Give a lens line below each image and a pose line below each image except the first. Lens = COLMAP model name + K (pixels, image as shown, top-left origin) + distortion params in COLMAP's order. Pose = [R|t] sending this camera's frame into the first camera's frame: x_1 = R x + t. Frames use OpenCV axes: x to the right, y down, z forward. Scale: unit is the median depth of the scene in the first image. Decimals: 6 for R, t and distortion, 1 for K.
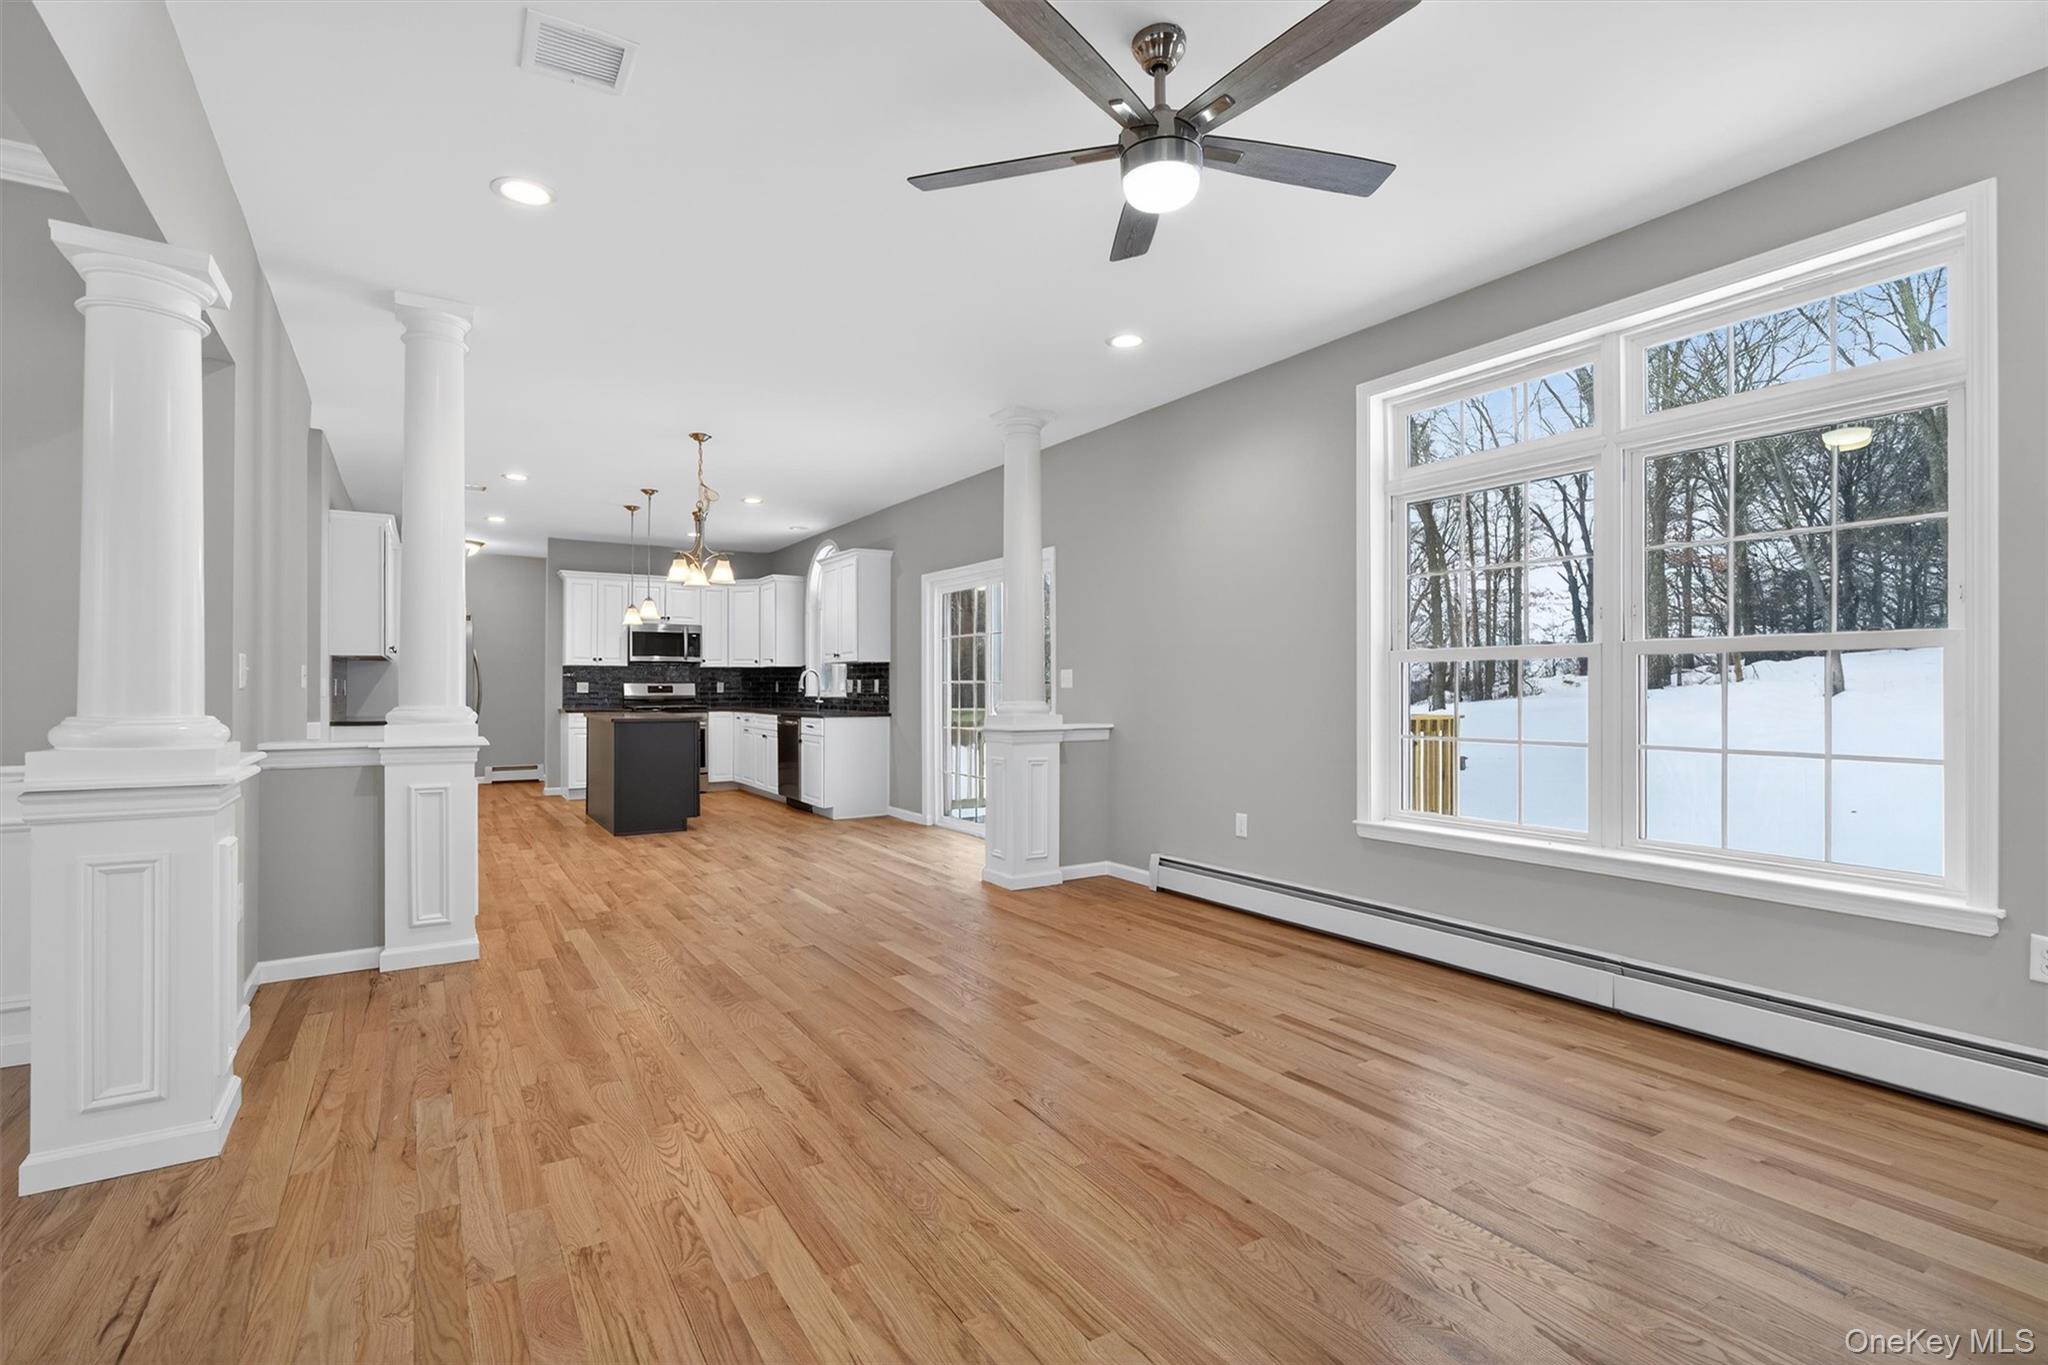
lens RADIAL K [[950.2, 0, 1019.9], [0, 950.2, 680.3], [0, 0, 1]] dist [0.004685, 0.000569]
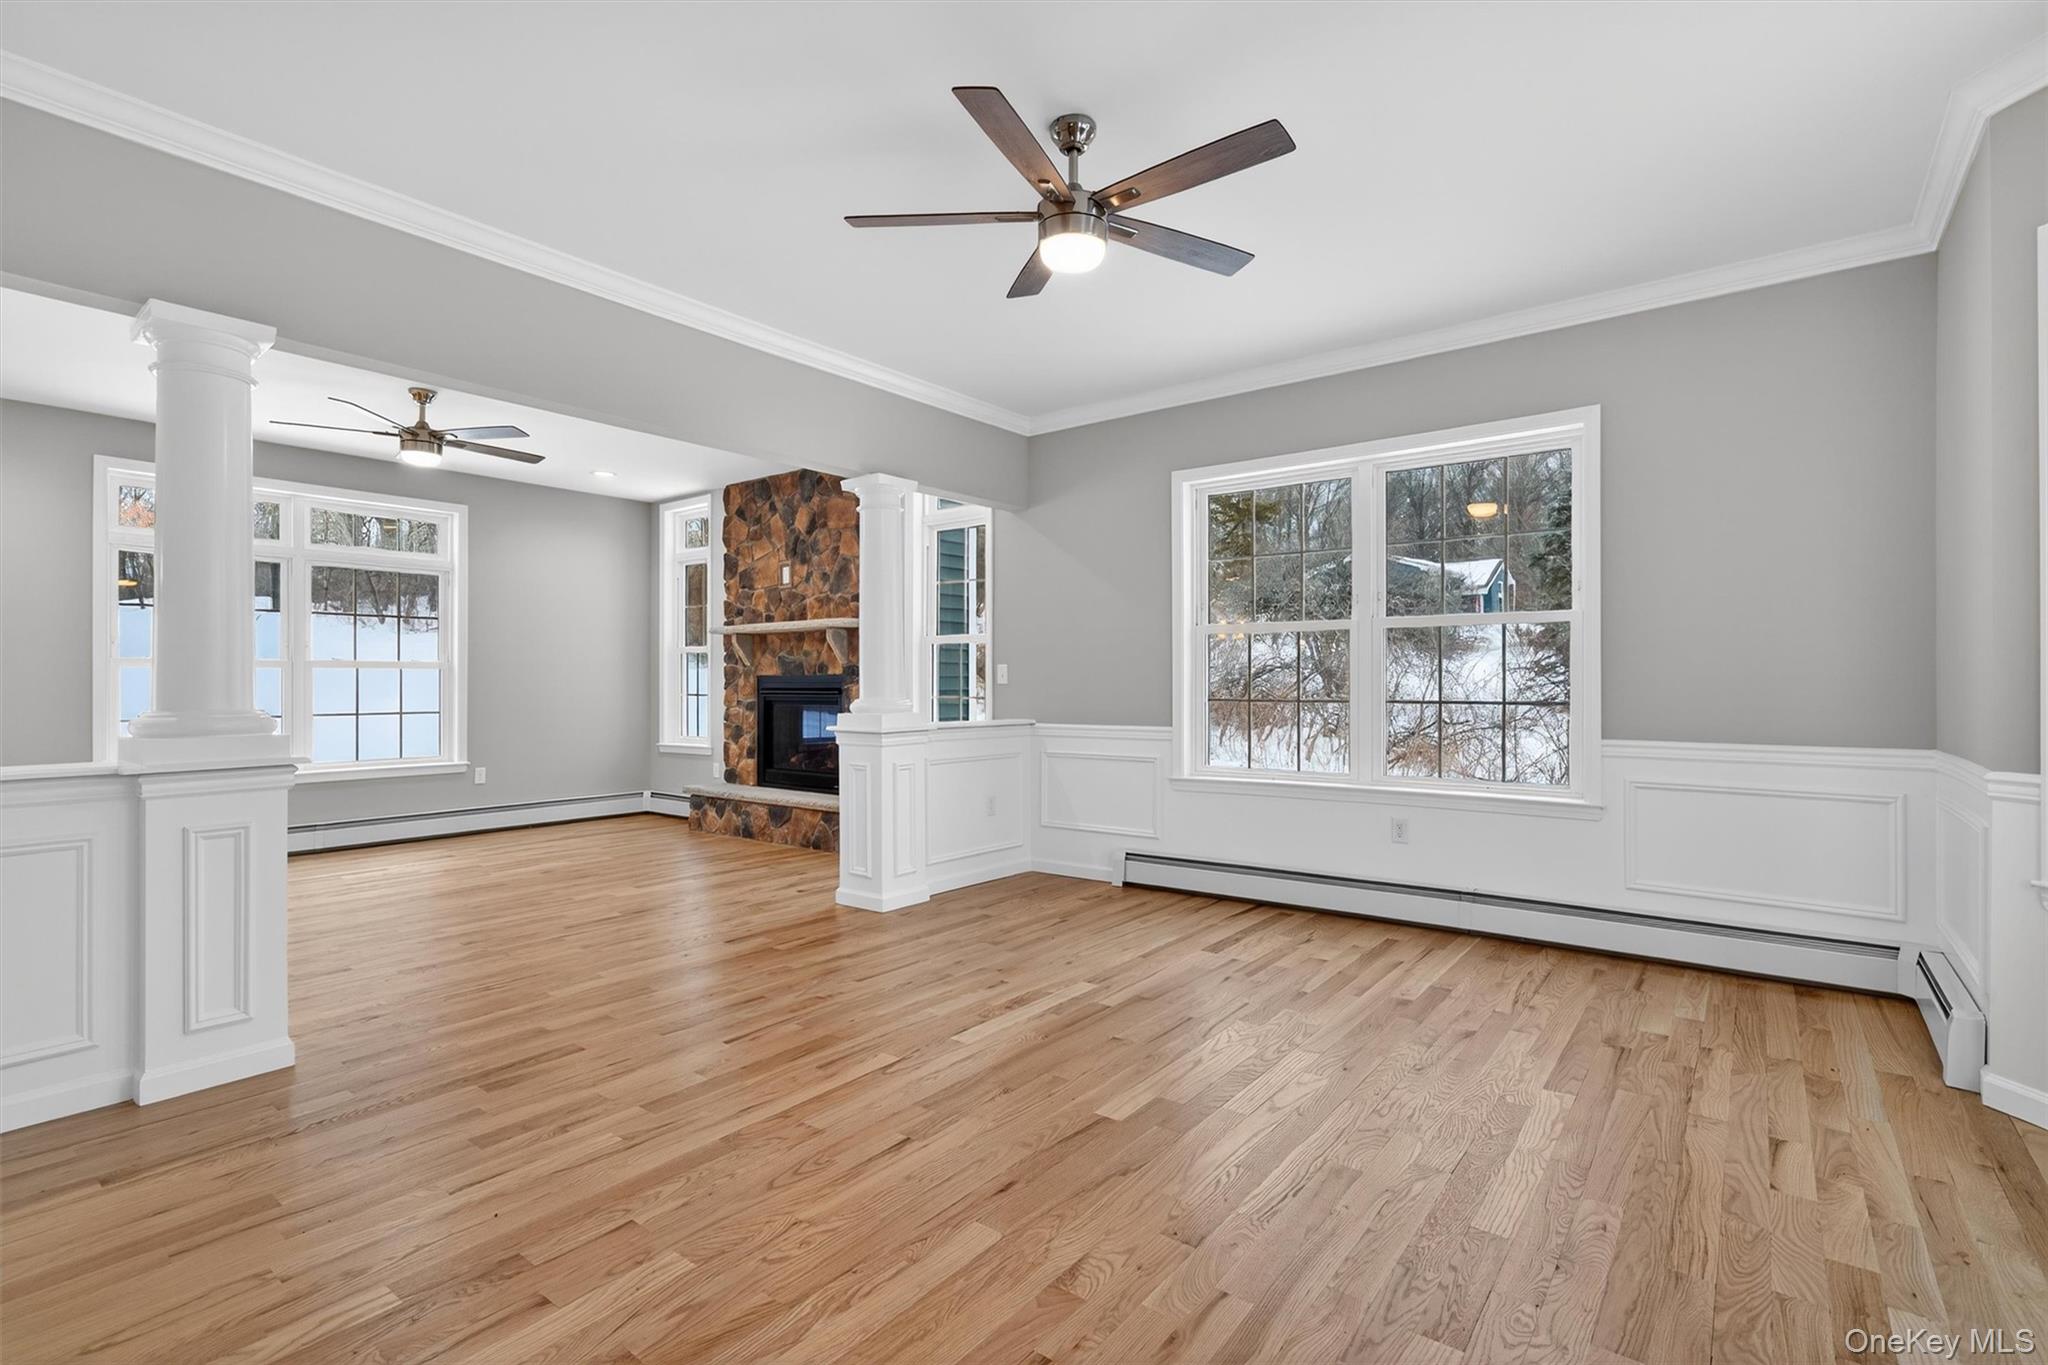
lens RADIAL K [[954.1, 0, 1010.3], [0, 954.1, 682.7], [0, 0, 1]] dist [-0.002142, 0.000411]
pose [[-0.334037, -0.000124, 0.942560, -0.955109], [-0.007963, 0.999965, -0.002691, -0.001804], [-0.942526, -0.008405, -0.334026, 0.180647]]
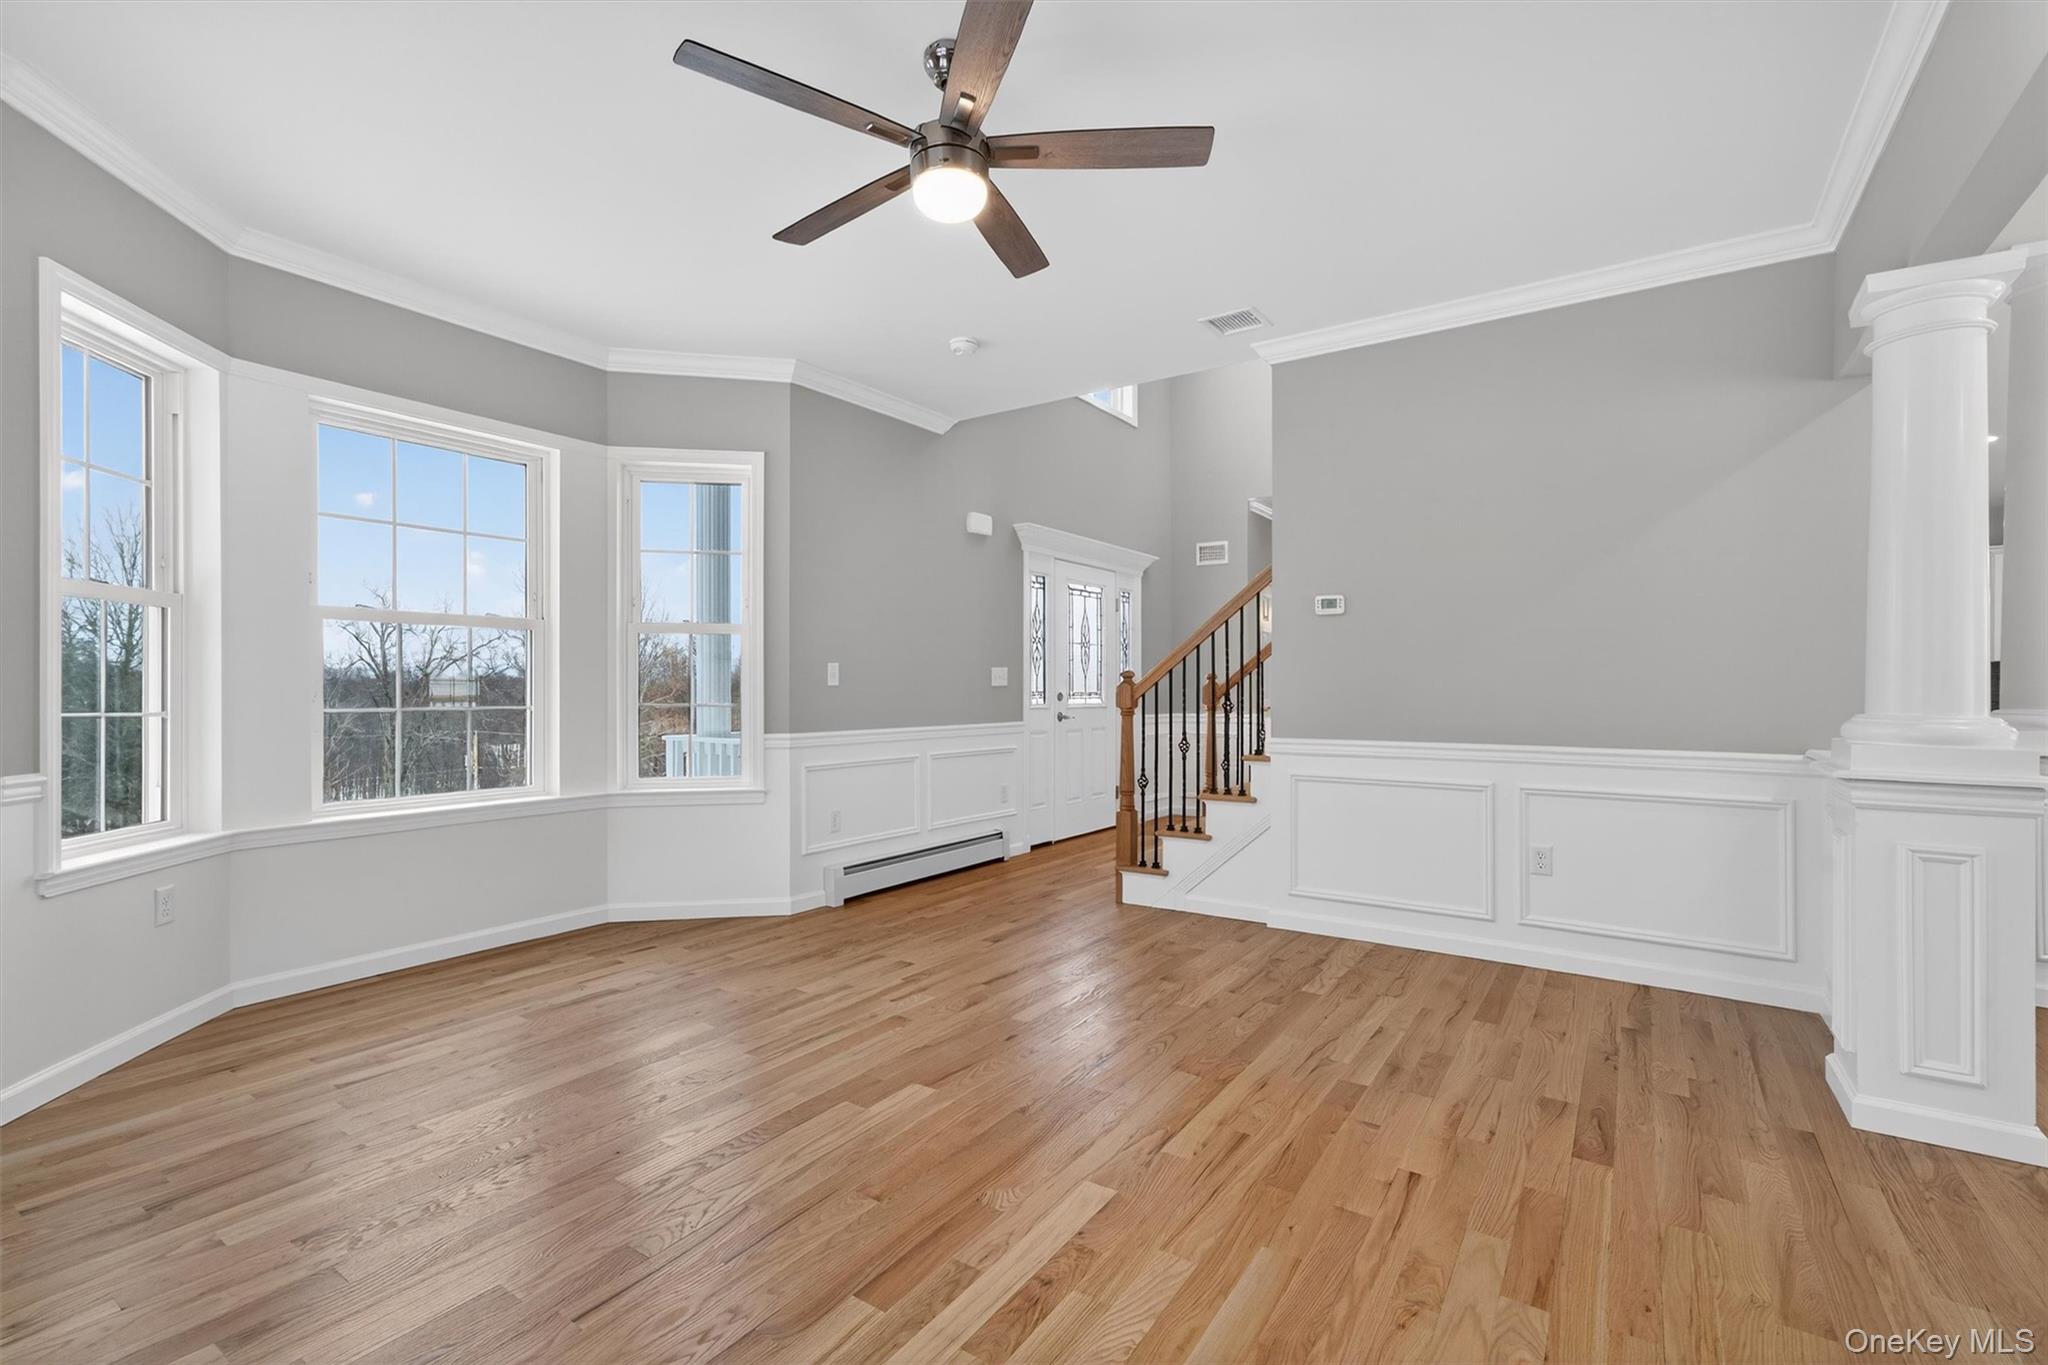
lens RADIAL K [[905.6, 0, 1017.1], [0, 905.6, 686.1], [0, 0, 1]] dist [-0.002526, 0.000041]
pose [[0.397671, -0.003996, -0.917519, -0.160760], [0.009734, 0.999953, -0.000136, -0.001849], [0.917476, -0.008877, 0.397691, -0.130493]]
